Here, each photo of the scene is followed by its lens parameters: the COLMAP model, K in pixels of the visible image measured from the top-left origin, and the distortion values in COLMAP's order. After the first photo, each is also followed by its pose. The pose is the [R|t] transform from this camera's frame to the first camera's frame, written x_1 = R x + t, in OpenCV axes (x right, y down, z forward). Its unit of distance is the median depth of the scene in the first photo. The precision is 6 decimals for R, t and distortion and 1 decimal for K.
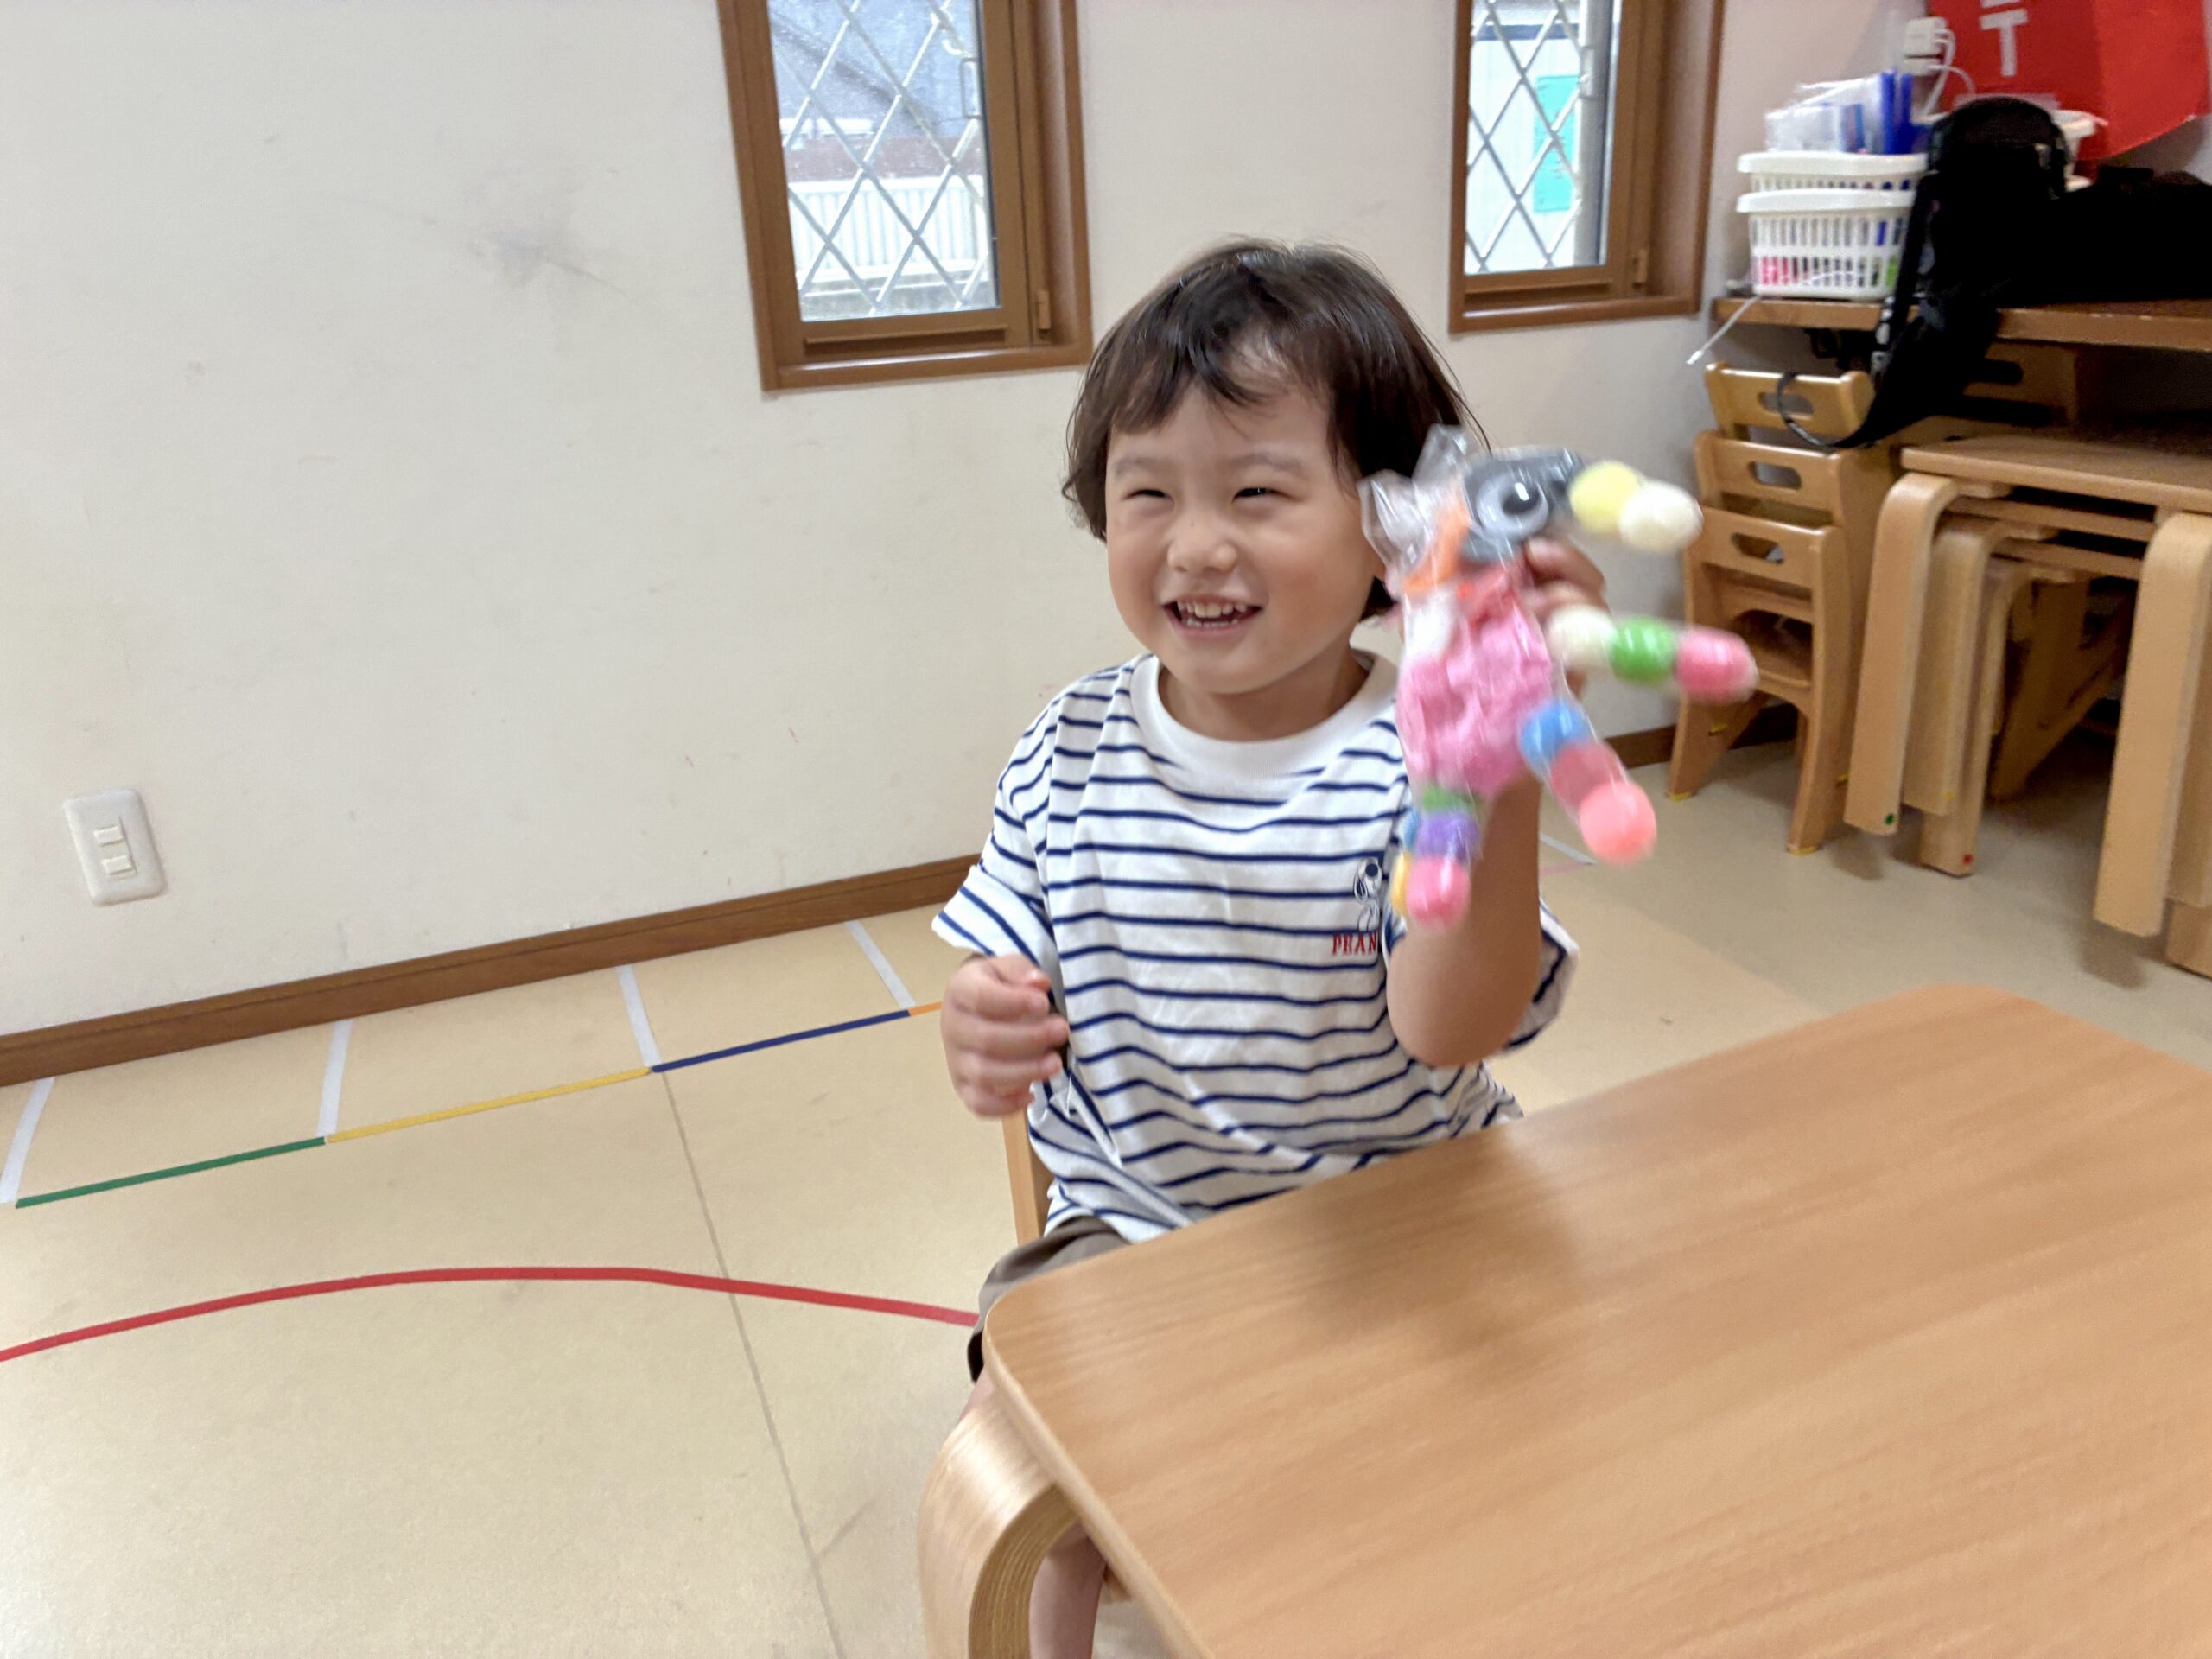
lens RADIAL K [[1695.4, 0, 1109.8], [0, 1695.4, 849.7], [0, 0, 1]] dist [0.020505, -0.033773]
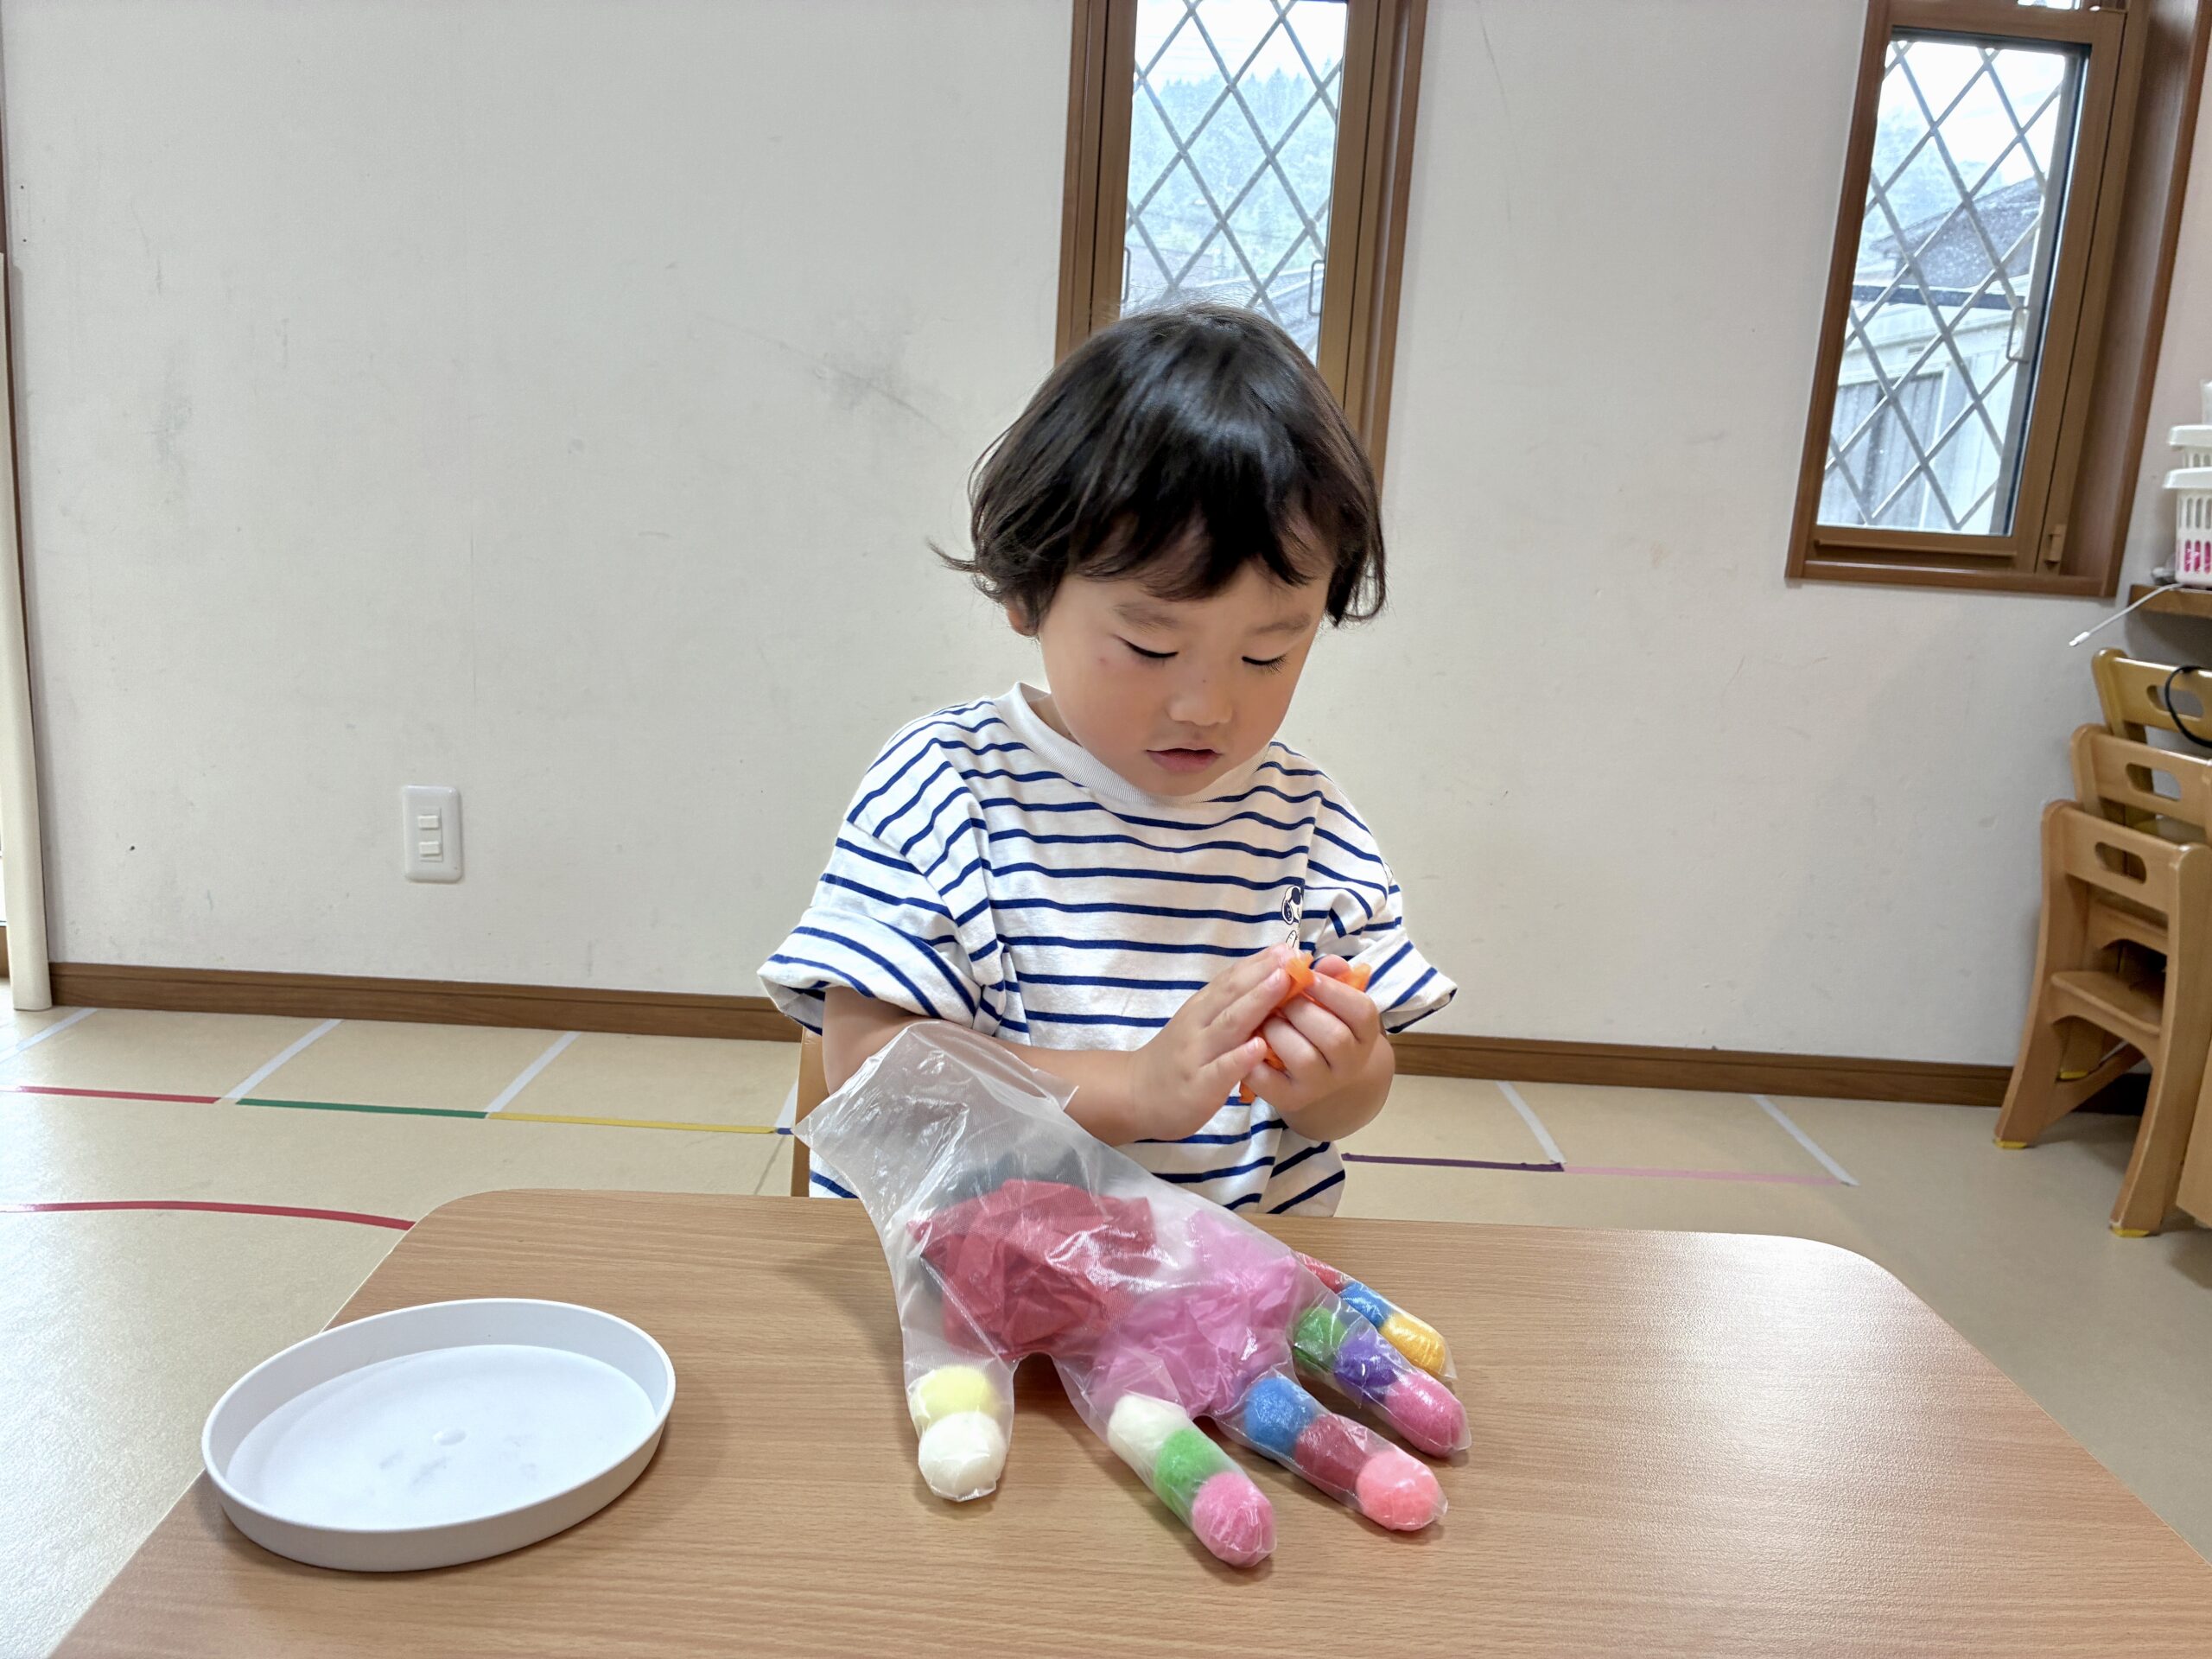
lens RADIAL K [[1695.4, 0, 1115.3], [0, 1695.4, 843.9], [0, 0, 1]] dist [0.020505, -0.033773]
pose [[0.923597, 0.179468, -0.338762, 0.197284], [-0.230950, 0.965782, -0.118012, 0.028596], [0.305991, 0.187233, 0.933442, 0.052525]]
